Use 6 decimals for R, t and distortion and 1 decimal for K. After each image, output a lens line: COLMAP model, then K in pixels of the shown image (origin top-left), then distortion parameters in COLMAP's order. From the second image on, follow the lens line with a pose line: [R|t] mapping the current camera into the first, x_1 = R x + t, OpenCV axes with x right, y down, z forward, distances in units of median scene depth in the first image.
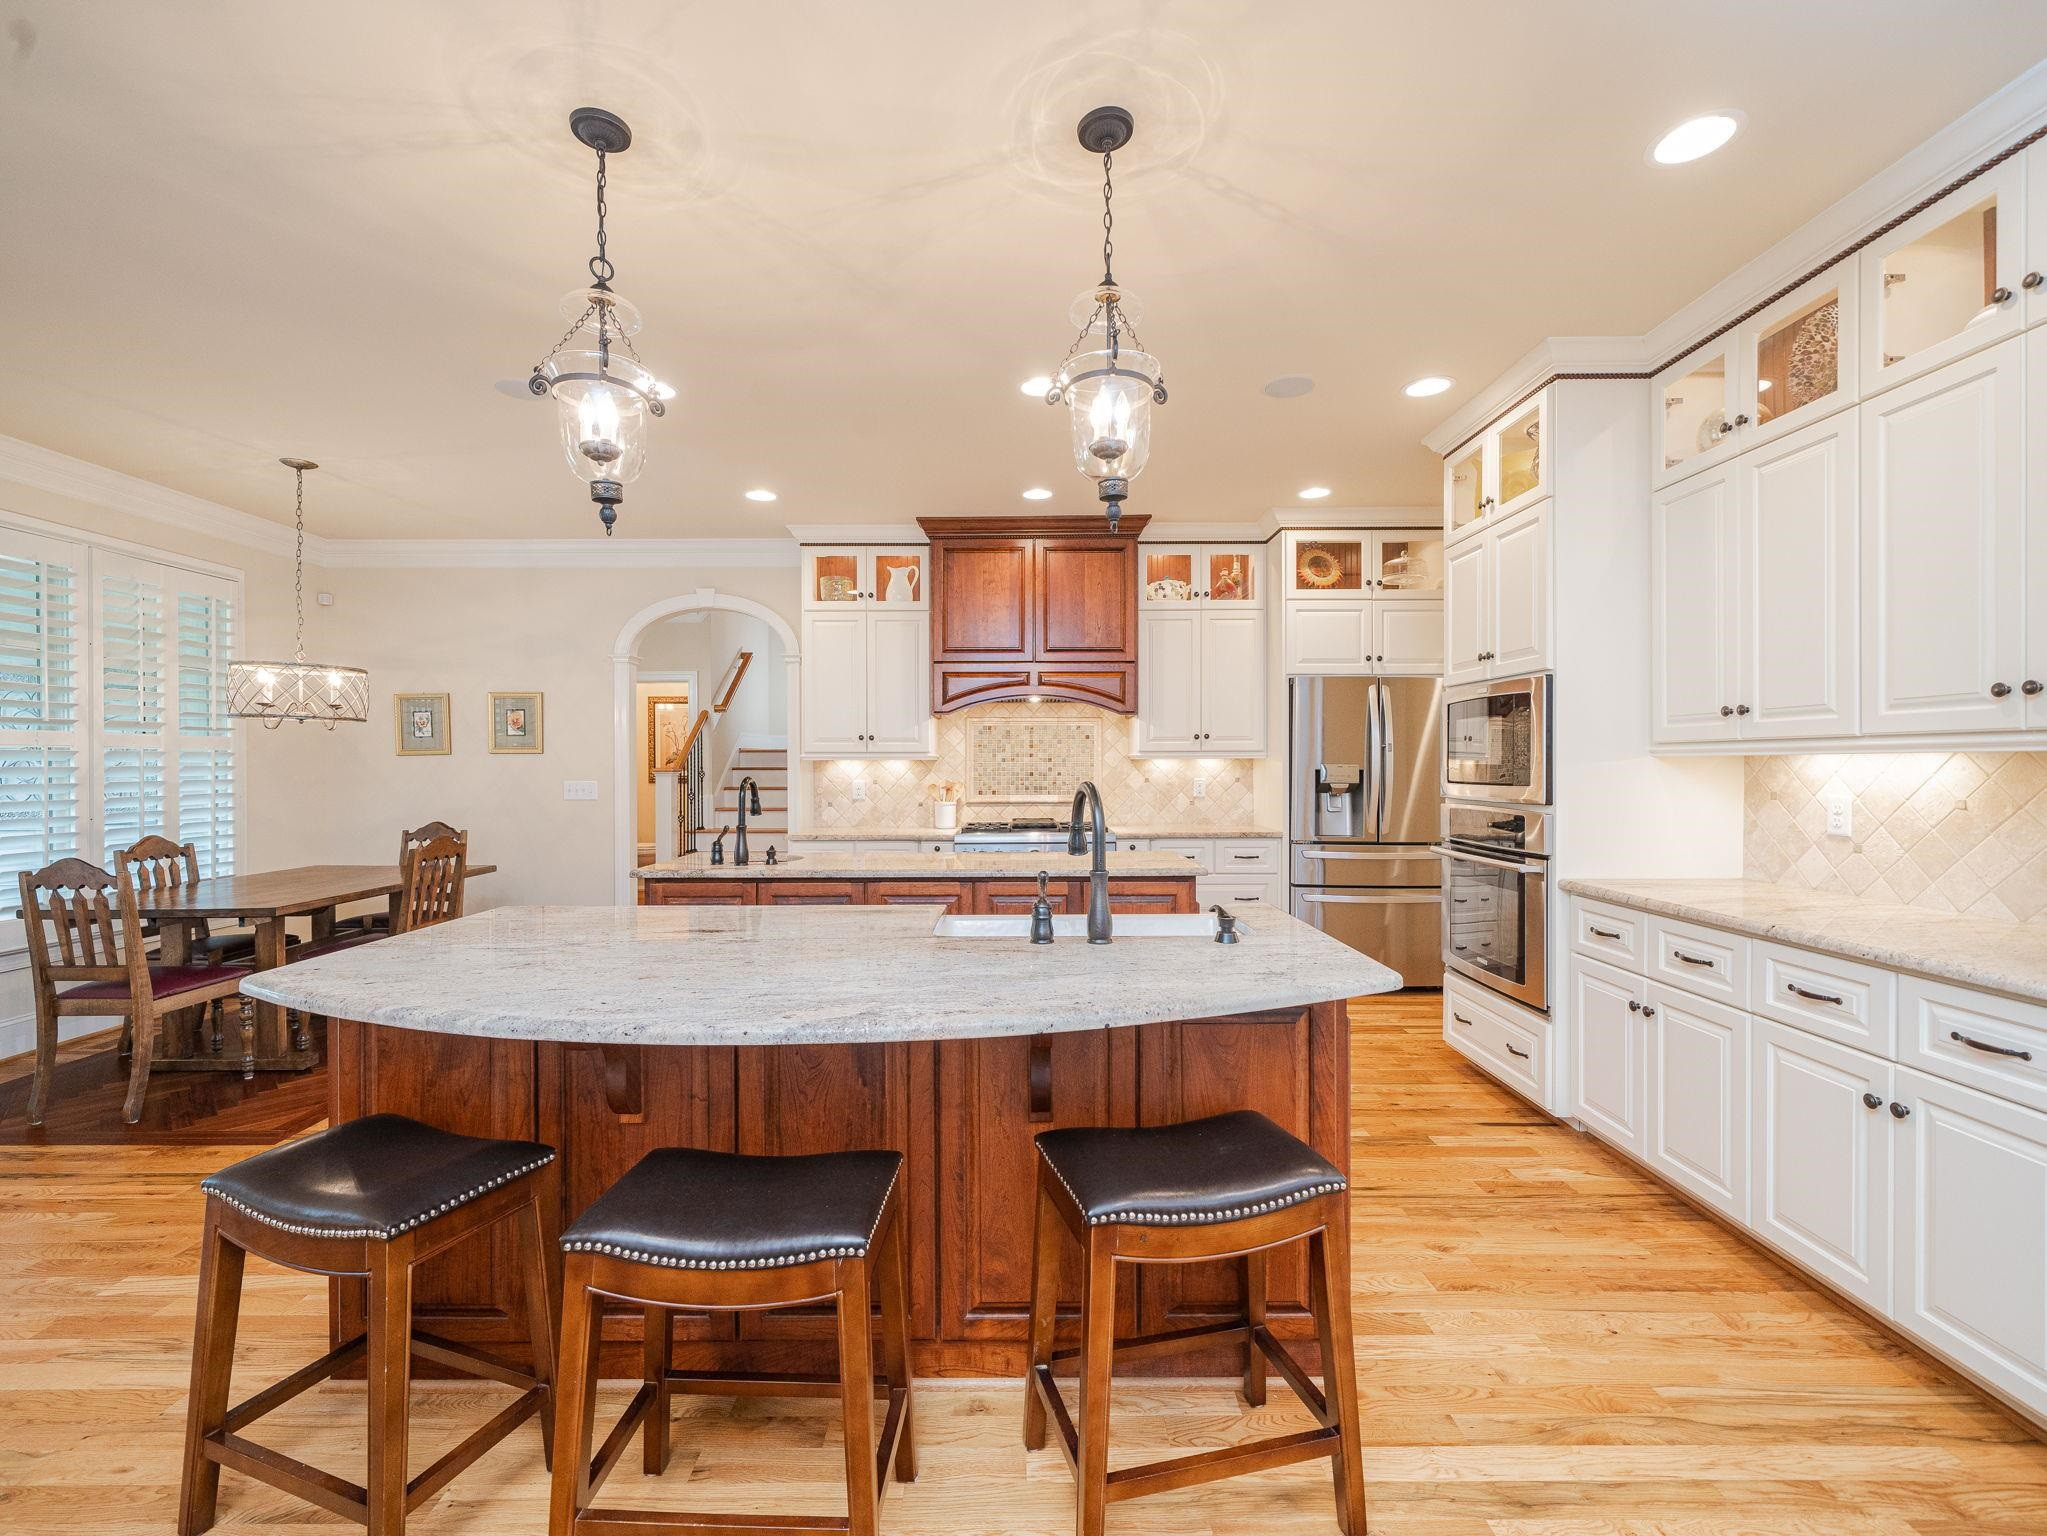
lens RADIAL K [[899.5, 0, 1030.9], [0, 899.5, 766.7], [0, 0, 1]] dist [-0.002660, -0.000566]
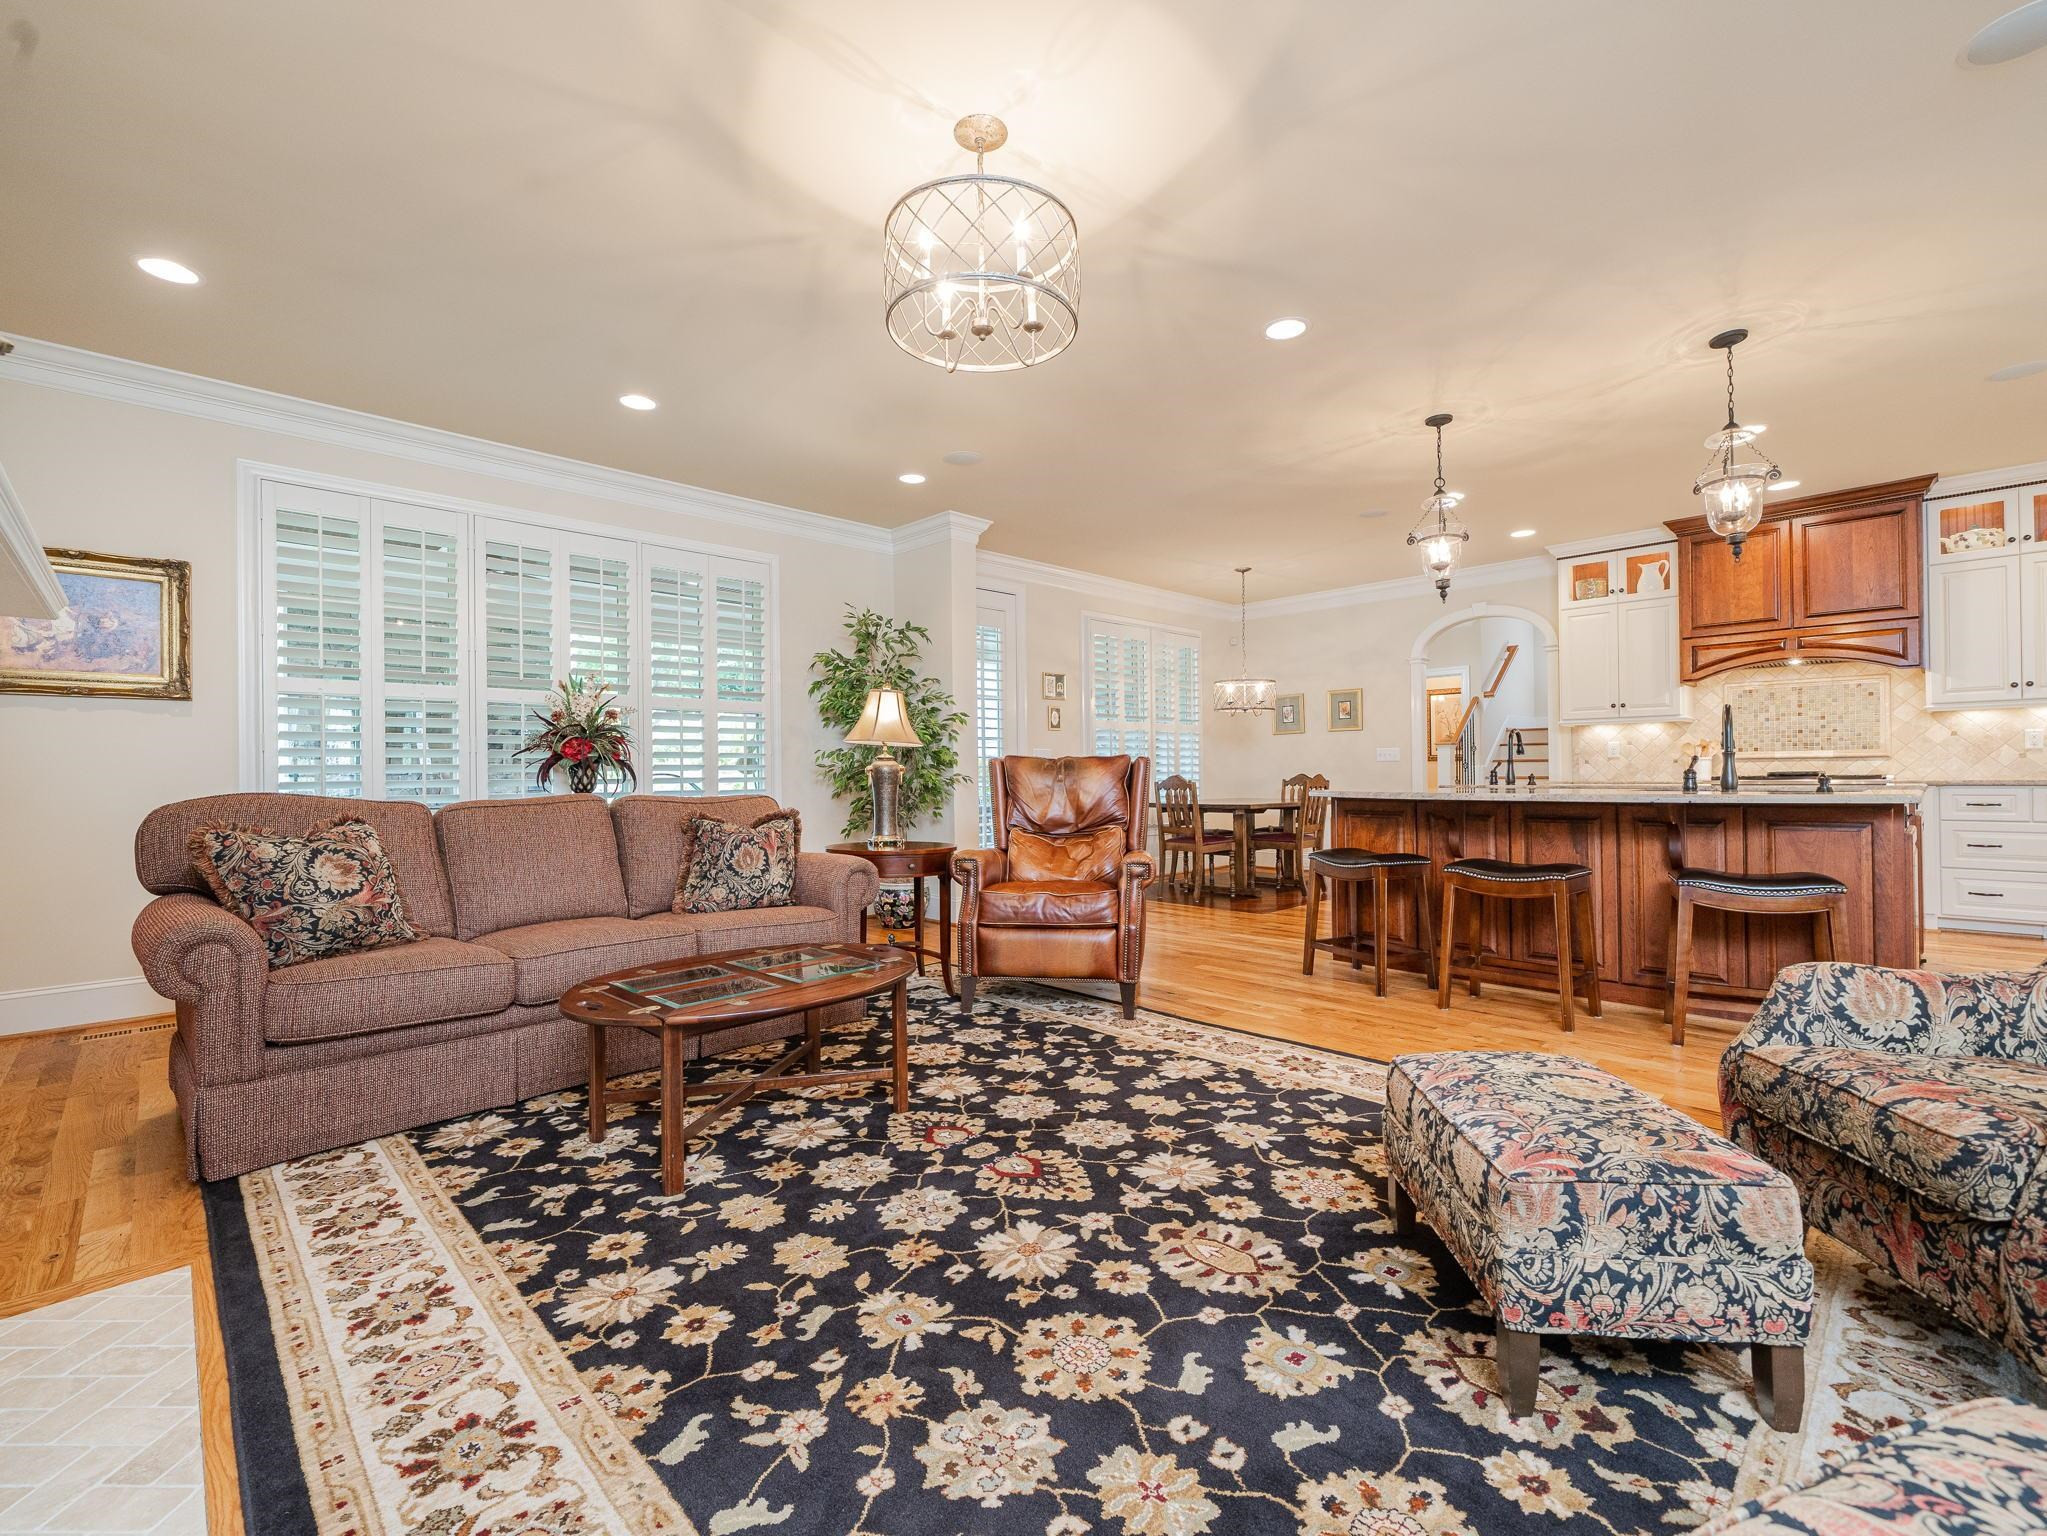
lens RADIAL K [[899.5, 0, 1008.4], [0, 899.5, 770.0], [0, 0, 1]] dist [-0.002660, -0.000566]
pose [[0.683771, -0.005948, -0.729673, 0.150003], [0.007104, 0.999974, -0.001494, 0.054245], [0.729662, -0.004162, 0.683795, -0.477346]]
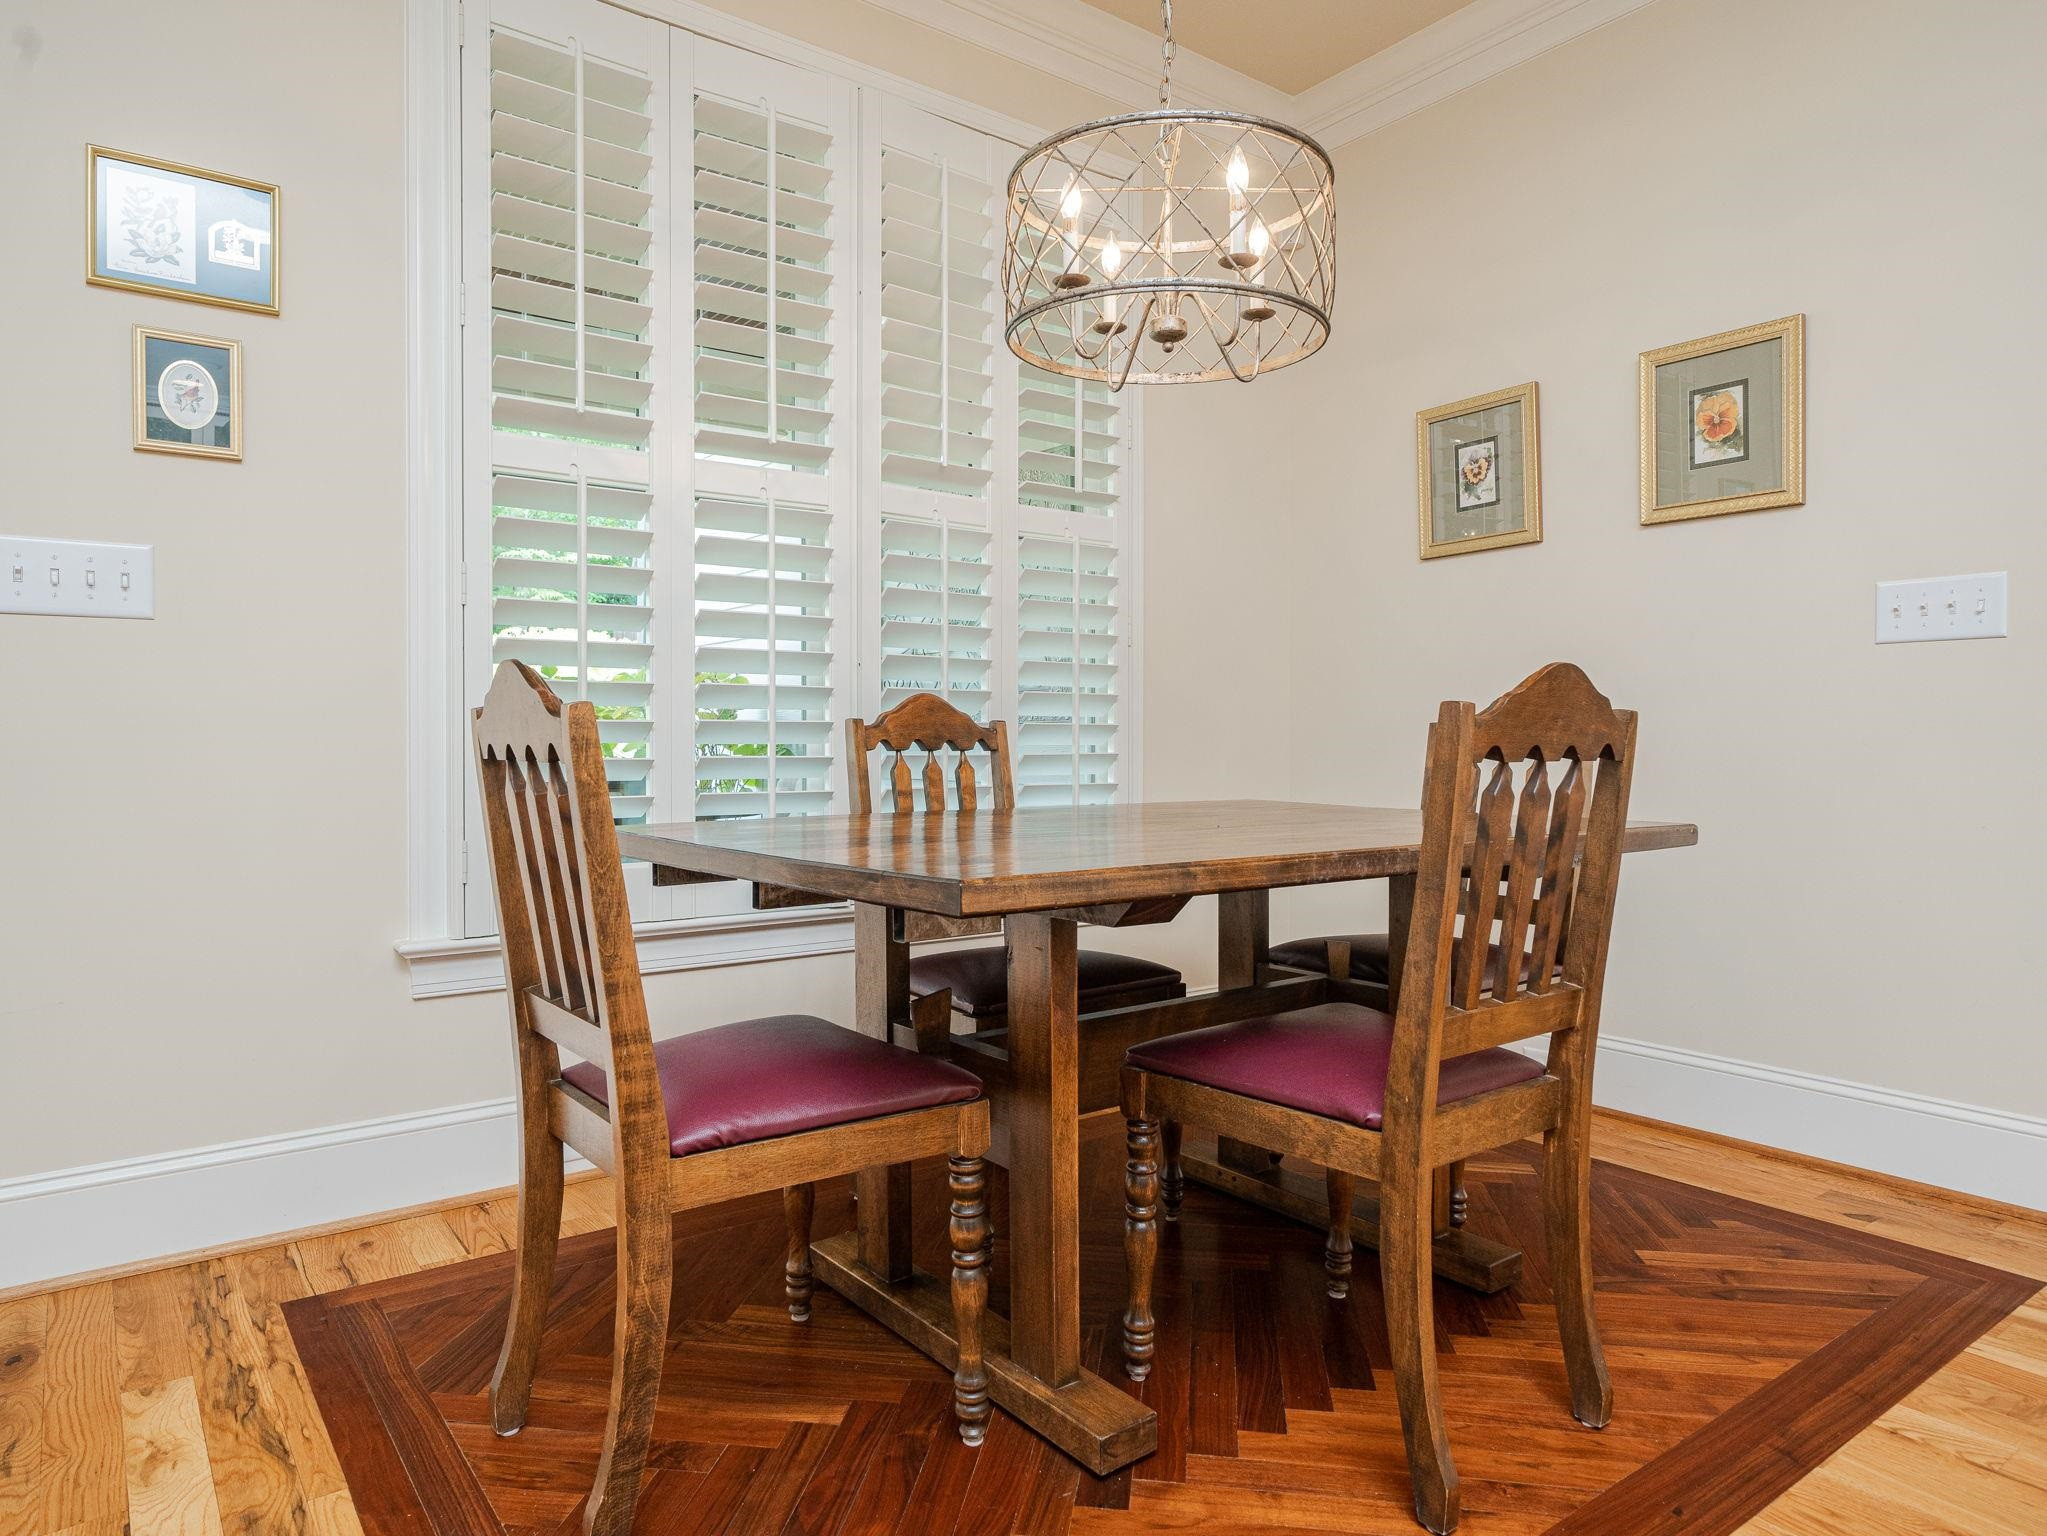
lens RADIAL K [[1267.7, 0, 1027.6], [0, 1267.7, 762.6], [0, 0, 1]] dist [0.001909, 0.000210]
pose [[0.603059, 0.009038, -0.797645, -0.376322], [-0.005268, 0.999959, 0.007348, 0.084370], [0.797679, -0.000230, 0.603082, 0.542838]]
